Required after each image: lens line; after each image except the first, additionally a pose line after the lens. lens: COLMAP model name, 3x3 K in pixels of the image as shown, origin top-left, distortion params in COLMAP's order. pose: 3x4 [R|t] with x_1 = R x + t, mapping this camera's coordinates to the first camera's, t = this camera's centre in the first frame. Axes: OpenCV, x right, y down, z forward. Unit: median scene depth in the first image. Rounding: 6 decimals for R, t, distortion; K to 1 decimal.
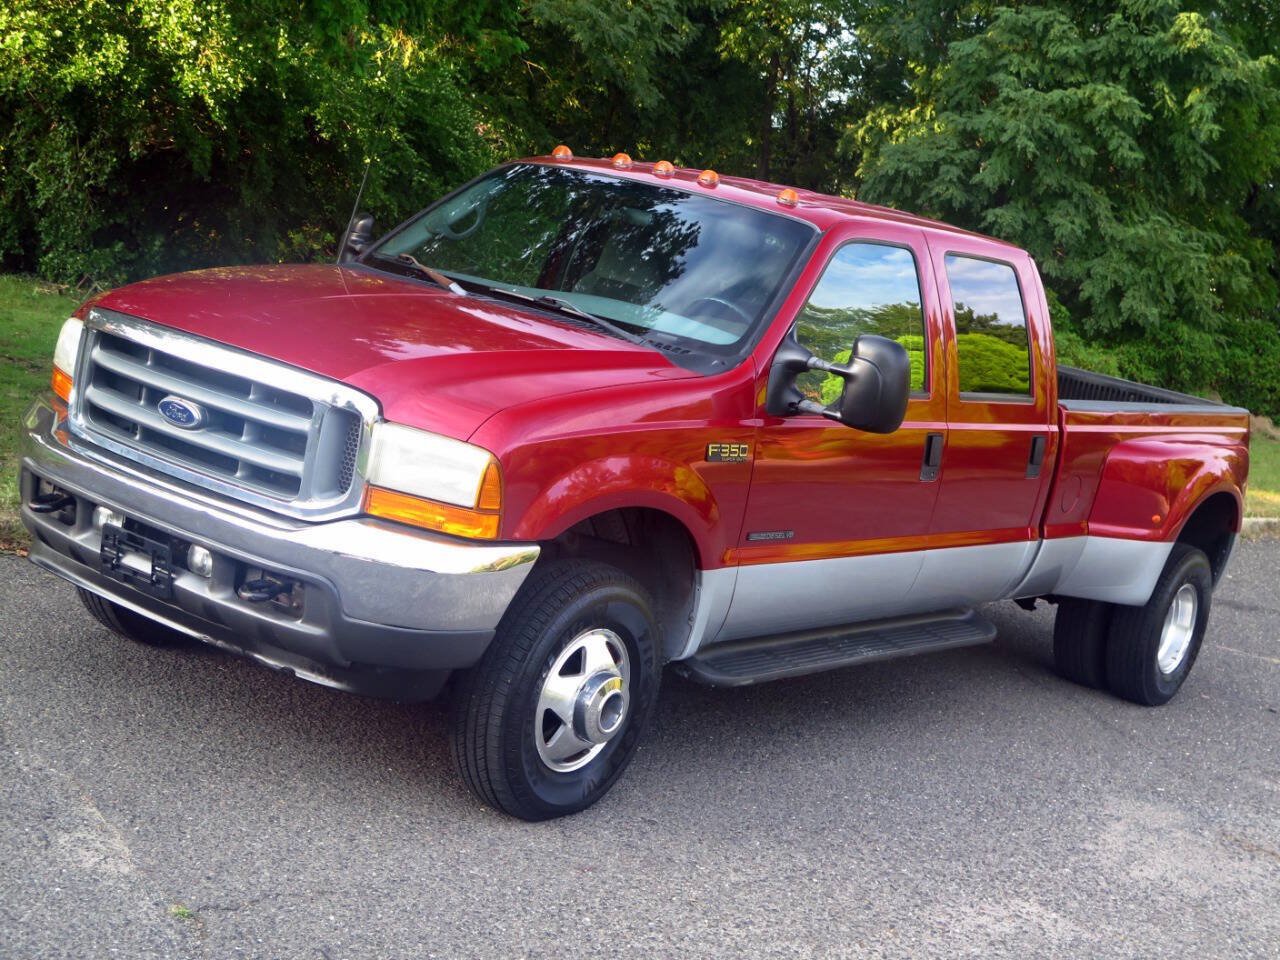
lens RADIAL K [[2121.1, 0, 728.6], [0, 2121.1, 479.0], [0, 0, 1]] dist [-0.043291, -0.182489]
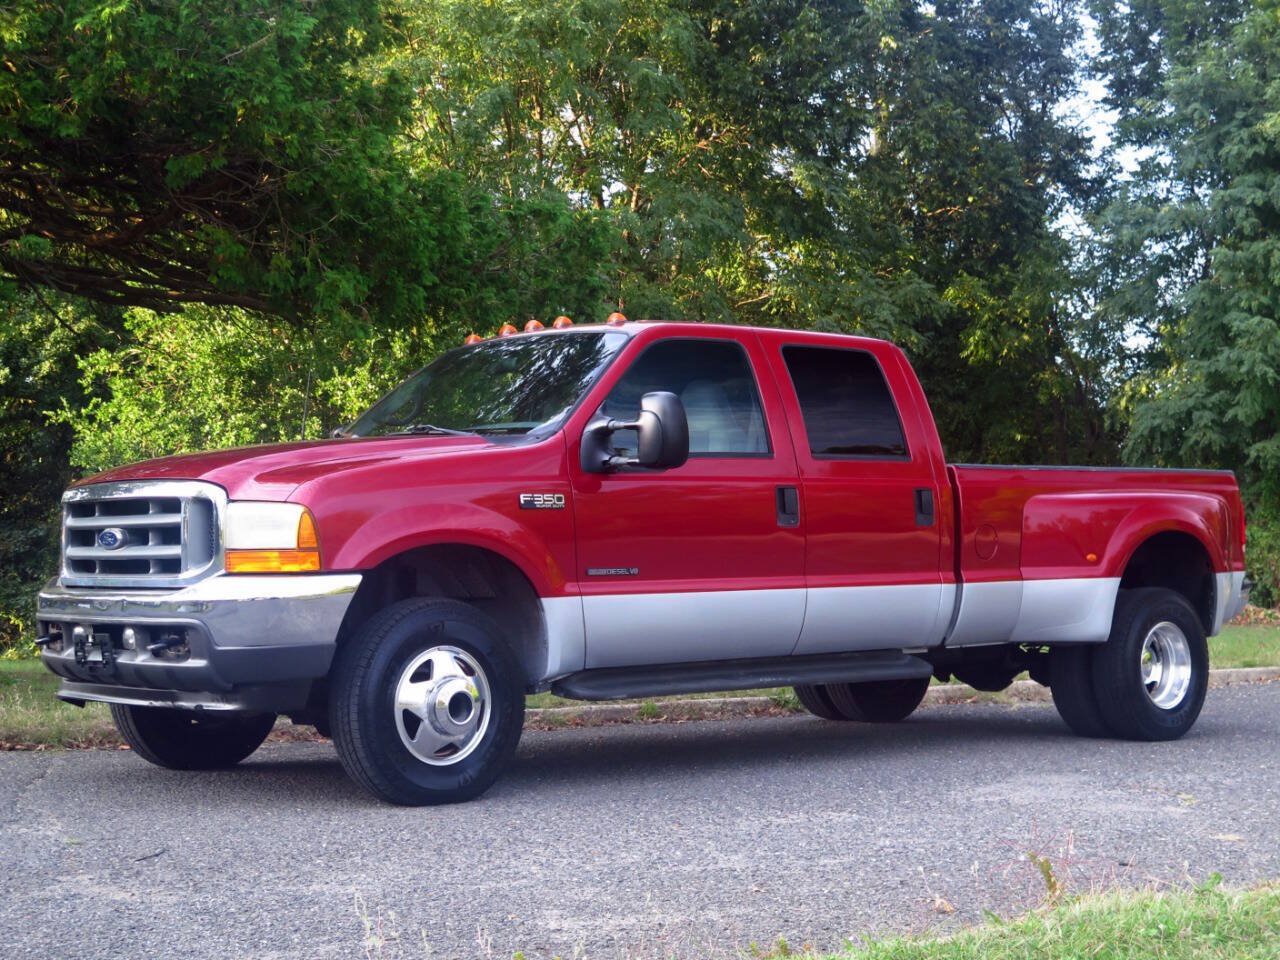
lens RADIAL K [[2211.0, 0, 640.0], [0, 2211.0, 480.0], [0, 0, 1]] dist [-0.068563, 0.054602]
pose [[0.949392, -0.214733, -0.229228, 0.336613], [0.165858, 0.962494, -0.214699, 0.250757], [0.266734, 0.165814, 0.949399, -0.210176]]
